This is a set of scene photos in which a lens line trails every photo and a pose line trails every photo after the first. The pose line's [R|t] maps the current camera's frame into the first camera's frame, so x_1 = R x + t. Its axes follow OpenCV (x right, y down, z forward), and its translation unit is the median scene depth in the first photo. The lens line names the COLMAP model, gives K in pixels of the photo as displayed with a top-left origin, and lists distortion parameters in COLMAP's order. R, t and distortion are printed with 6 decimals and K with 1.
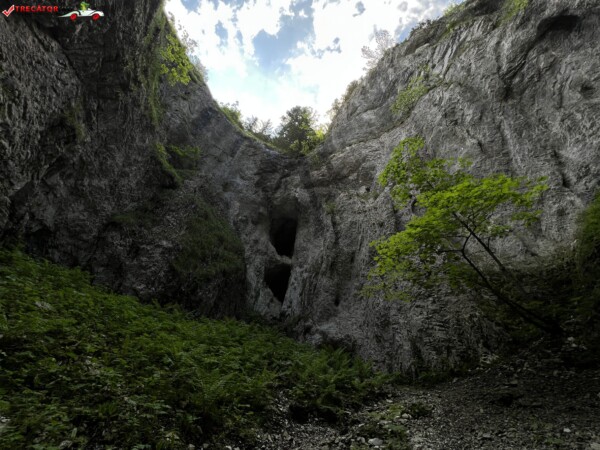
lens RADIAL K [[238.5, 0, 299.8], [0, 238.5, 226.5], [0, 0, 1]] dist [-0.000580, -0.000089]
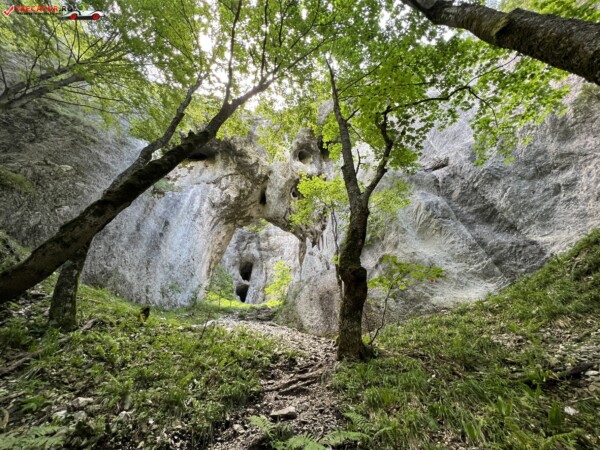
lens RADIAL K [[238.5, 0, 299.3], [0, 238.5, 224.6], [0, 0, 1]] dist [-0.000580, -0.000089]
pose [[0.981129, 0.067107, 0.181334, -0.019019], [-0.059673, 0.997150, -0.046153, -0.407108], [-0.183915, 0.034462, 0.982338, -1.604037]]
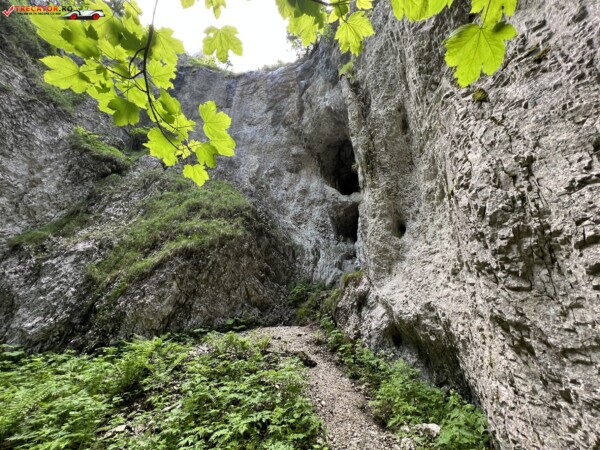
lens RADIAL K [[238.5, 0, 300.3], [0, 238.5, 225.8], [0, 0, 1]] dist [-0.000580, -0.000089]
pose [[0.796964, -0.372602, -0.475412, 0.151690], [0.443892, 0.895066, 0.042619, 0.147916], [0.409645, -0.244997, 0.878730, 0.375124]]
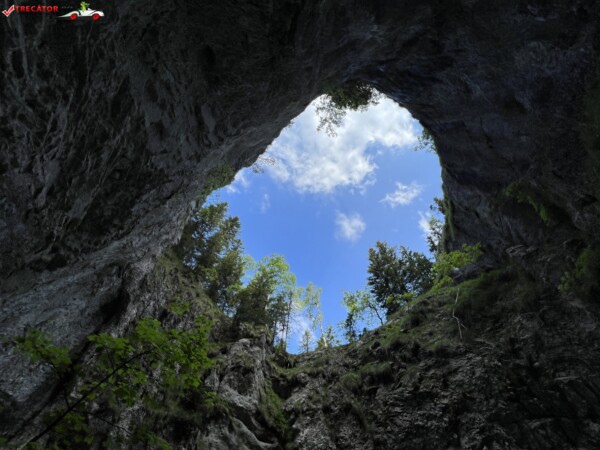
lens RADIAL K [[238.5, 0, 300.0], [0, 238.5, 226.2], [0, 0, 1]] dist [-0.000580, -0.000089]
pose [[-0.988257, -0.139008, 0.063439, 0.064354], [-0.009339, -0.359450, -0.933118, 0.223406], [0.152514, -0.922753, 0.353931, 0.563062]]
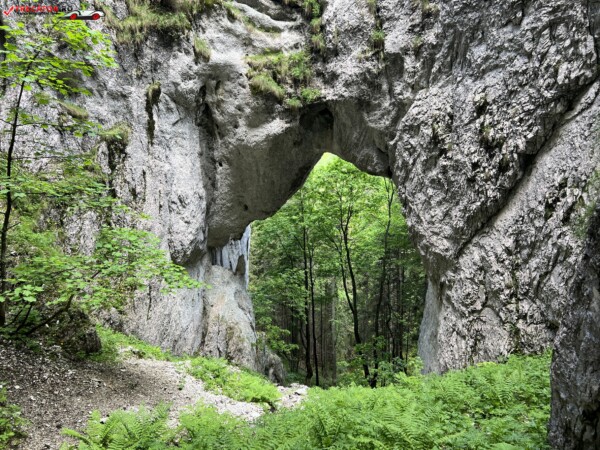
lens RADIAL K [[450.2, 0, 298.0], [0, 450.2, 227.9], [0, 0, 1]] dist [0.052715, -0.057643]
pose [[-0.981906, -0.103431, 0.158624, -0.113723], [-0.175337, 0.812996, -0.555243, 0.257166], [-0.071532, -0.573009, -0.816421, 0.762109]]
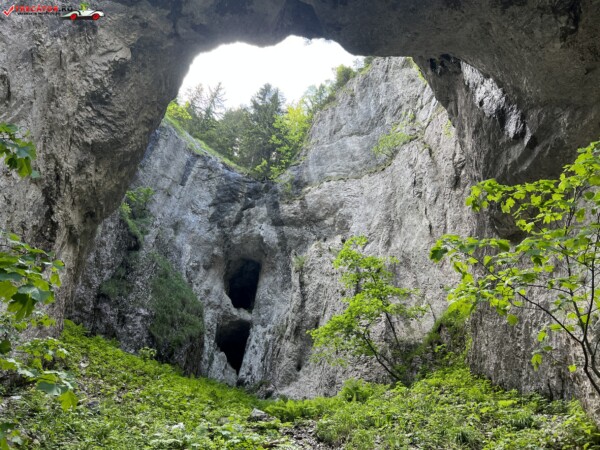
lens RADIAL K [[450.2, 0, 304.3], [0, 450.2, 226.1], [0, 0, 1]] dist [0.052715, -0.057643]
pose [[0.994253, 0.042722, 0.098160, -0.025455], [-0.041584, 0.999042, -0.013609, -0.180593], [-0.098647, 0.009448, 0.995078, -0.645939]]
